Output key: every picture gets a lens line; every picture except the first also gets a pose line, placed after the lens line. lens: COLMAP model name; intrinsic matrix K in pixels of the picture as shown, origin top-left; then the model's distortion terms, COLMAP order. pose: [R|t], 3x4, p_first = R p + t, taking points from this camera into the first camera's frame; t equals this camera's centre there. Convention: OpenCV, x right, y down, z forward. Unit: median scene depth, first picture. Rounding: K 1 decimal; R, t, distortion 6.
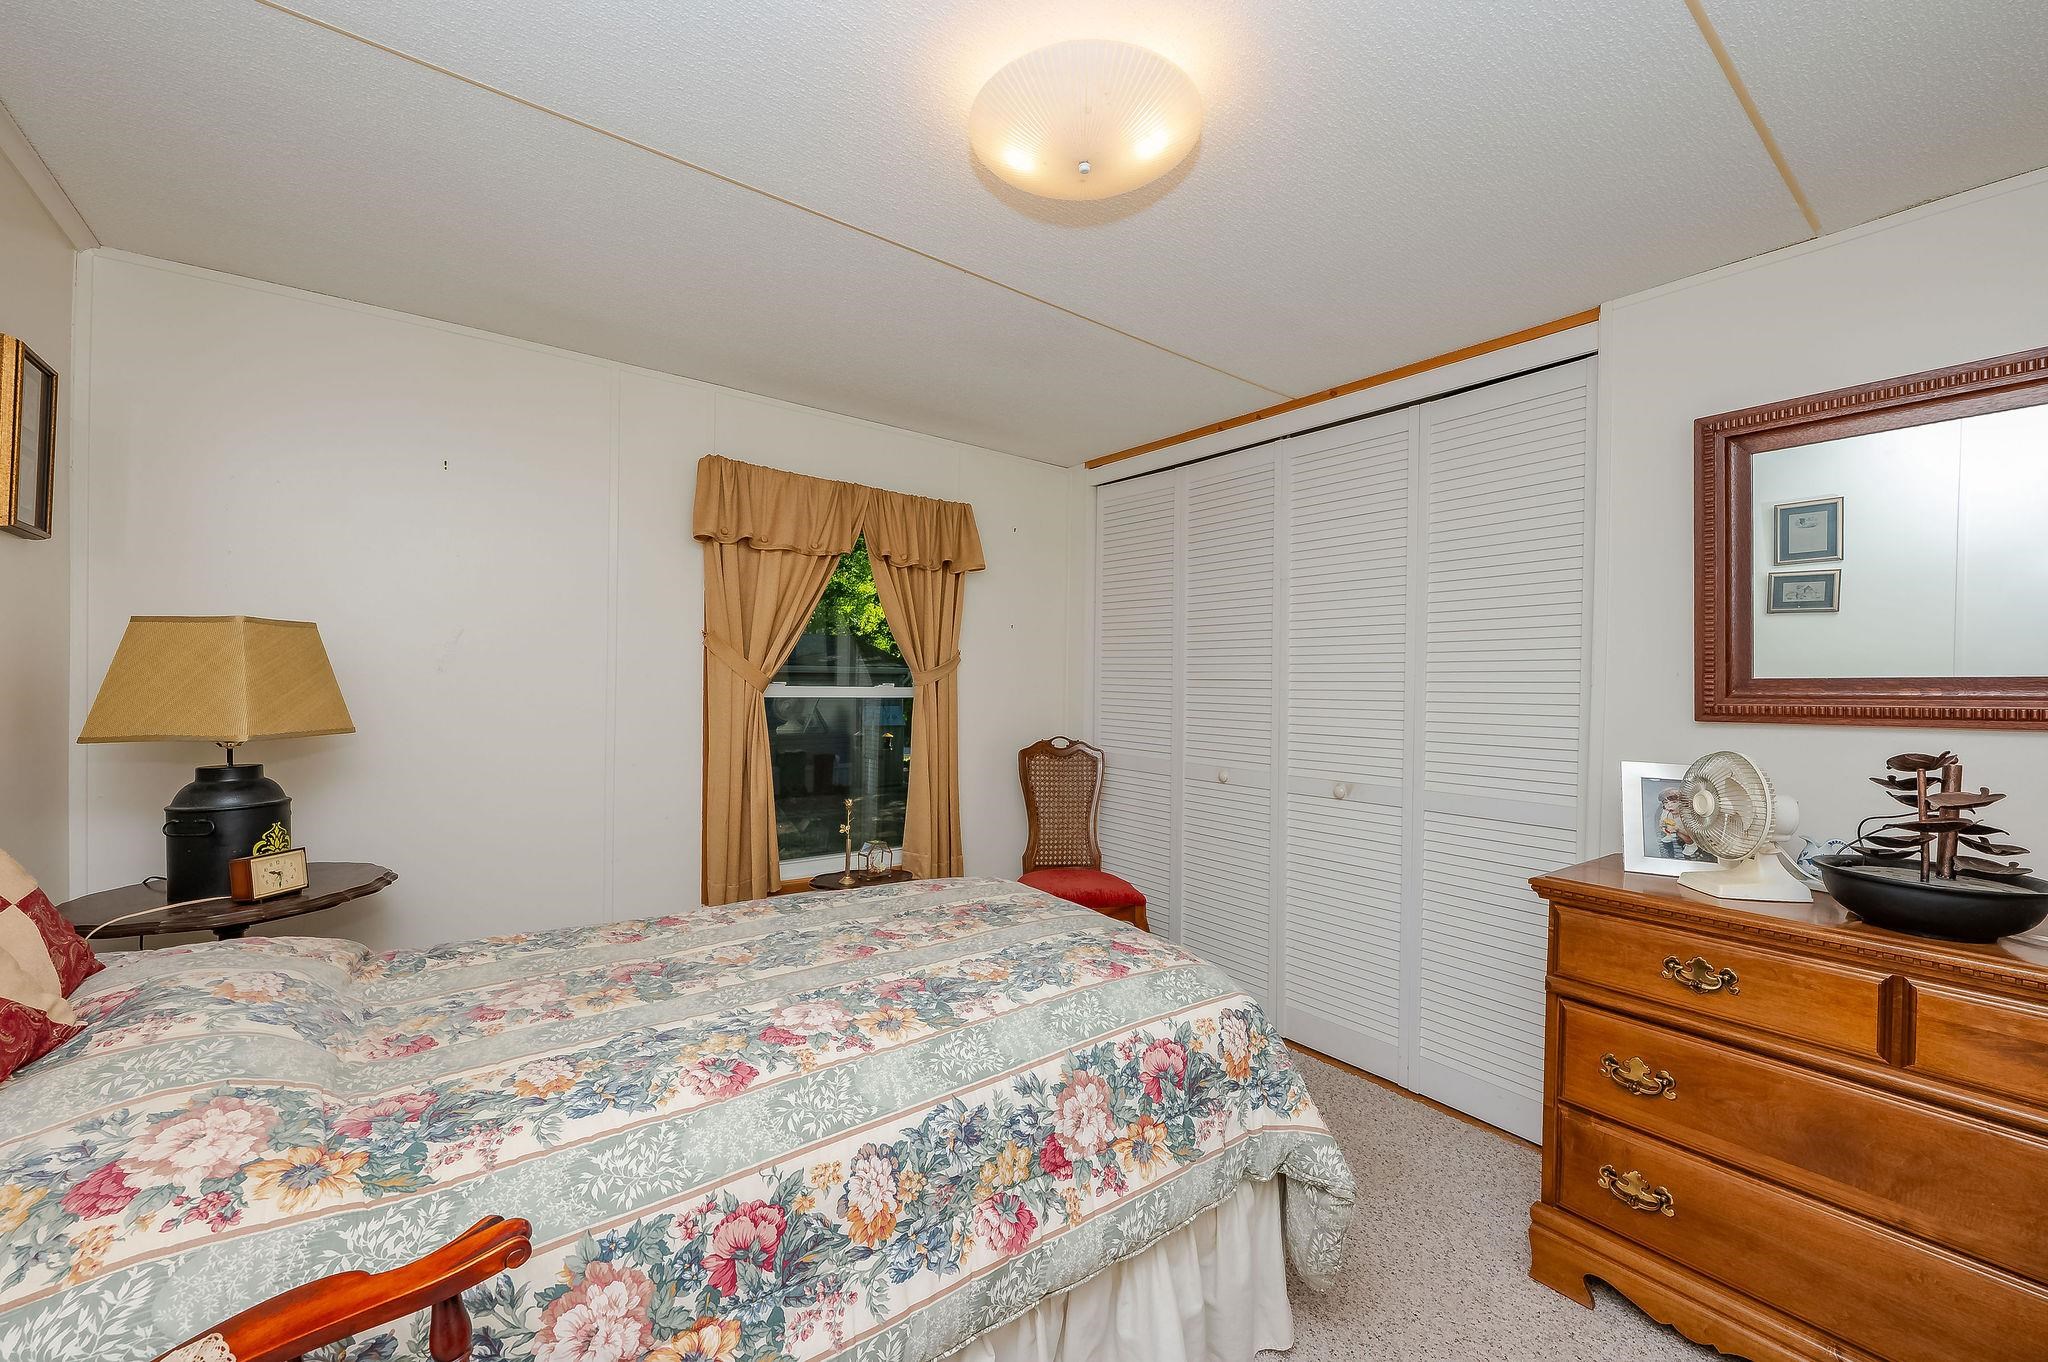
lens RADIAL K [[793.1, 0, 1024.0], [0, 793.1, 681.0], [0, 0, 1]] dist [0.001844, 0.000190]
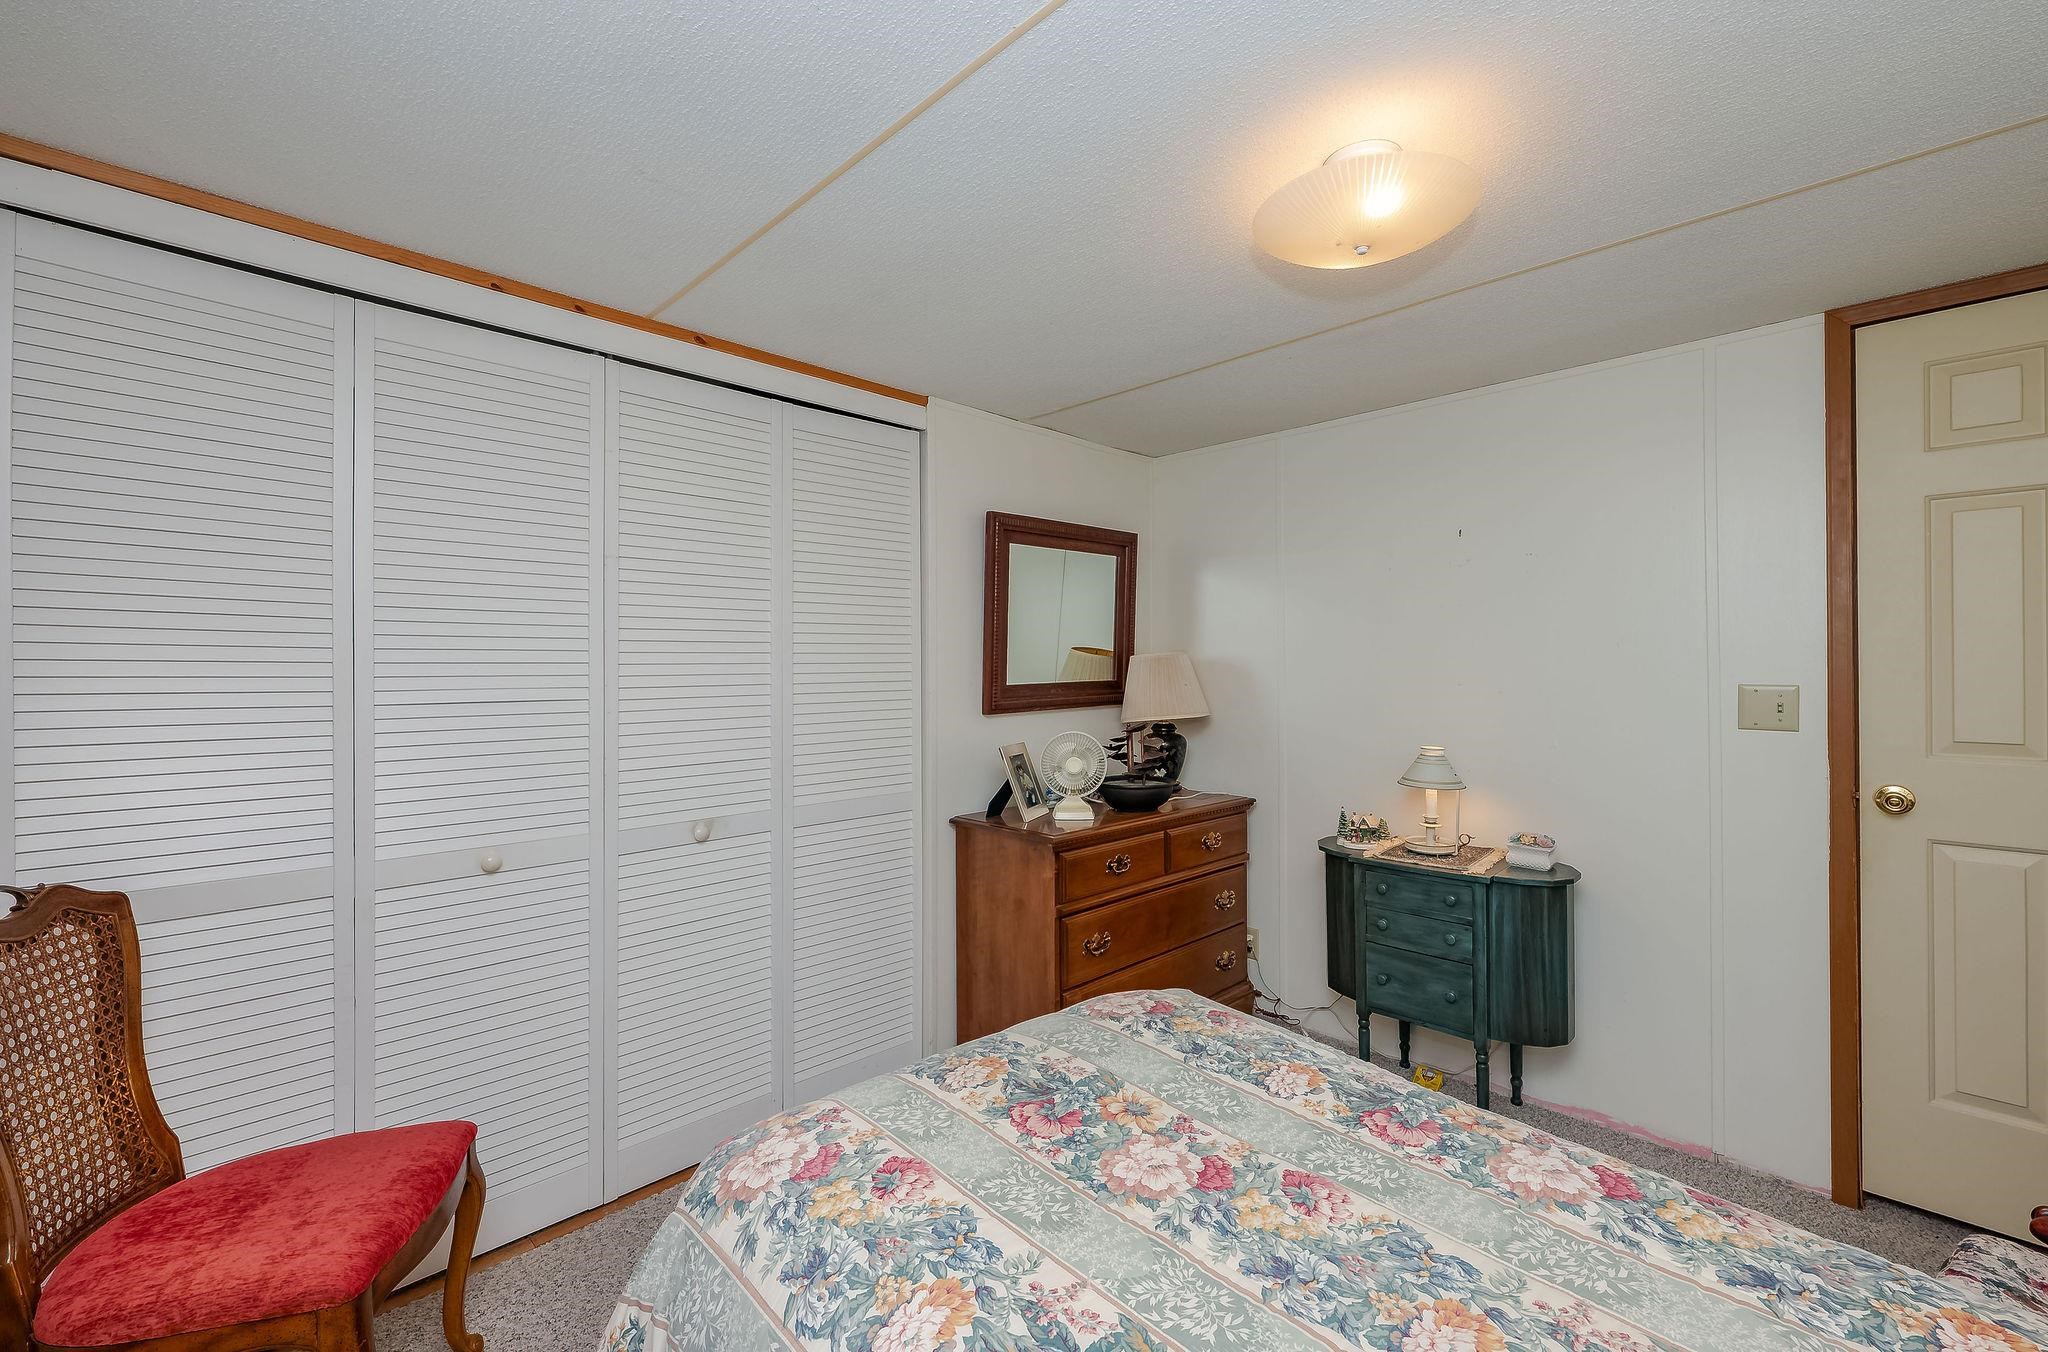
lens RADIAL K [[836.6, 0, 1016.9], [0, 836.6, 671.8], [0, 0, 1]] dist [-0.001238, -0.000045]
pose [[-0.108853, -0.020977, 0.993836, -0.859464], [0.000552, 0.999776, 0.021163, -0.077654], [-0.994058, 0.002853, -0.108817, 1.350969]]
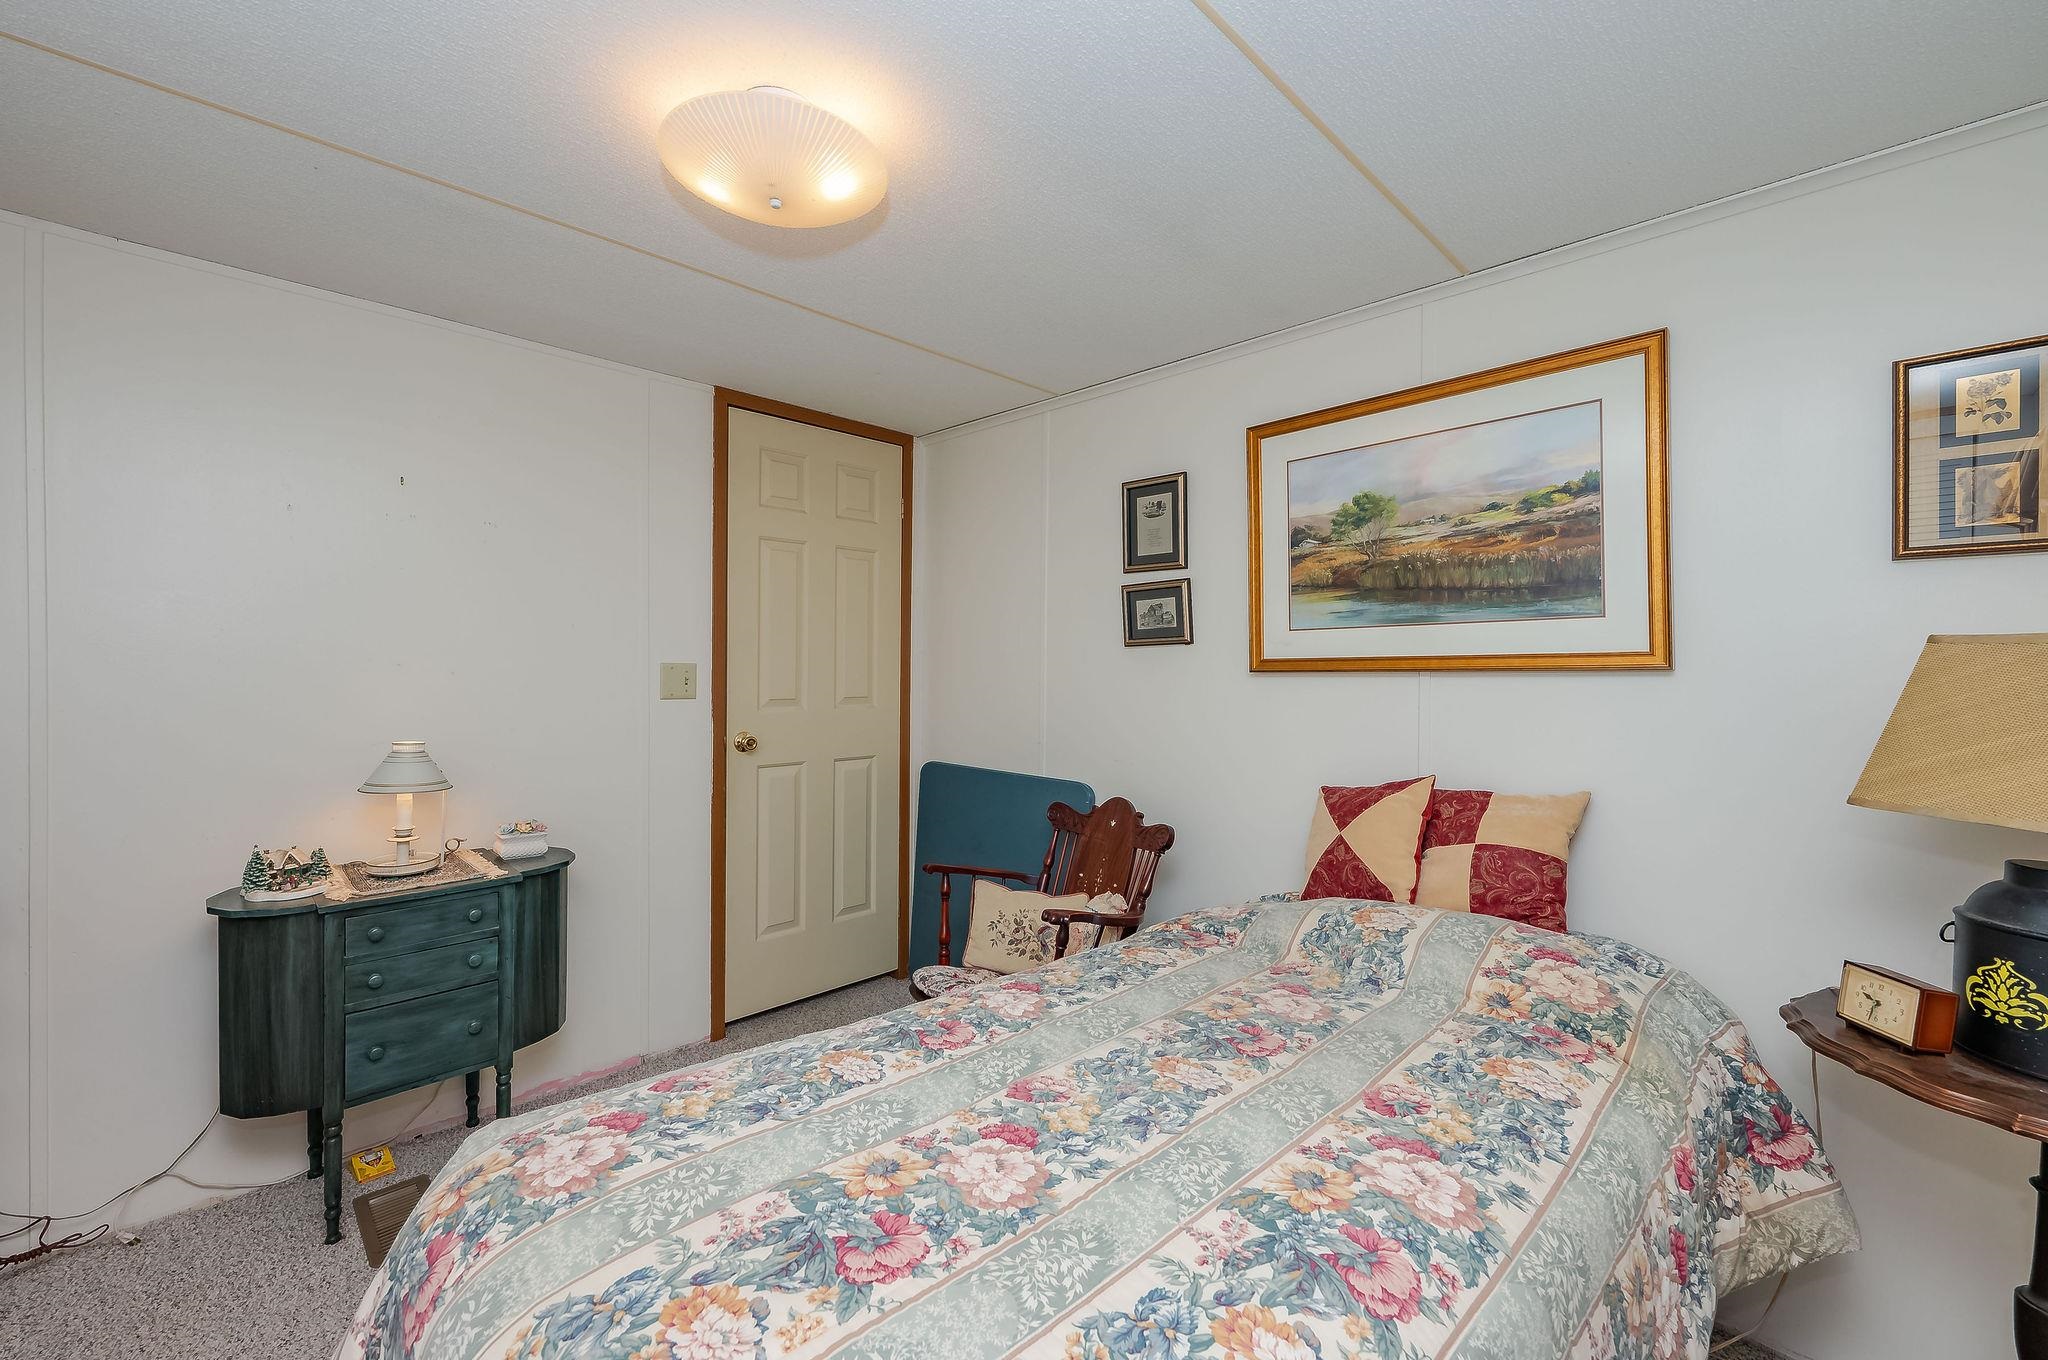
lens RADIAL K [[847.7, 0, 1022.5], [0, 847.7, 663.1], [0, 0, 1]] dist [-0.002422, -0.000321]
pose [[-0.991696, -0.025844, -0.125984, -0.101727], [-0.025603, 0.999666, -0.003529, -0.037880], [0.126033, -0.000274, -0.992026, 1.821184]]
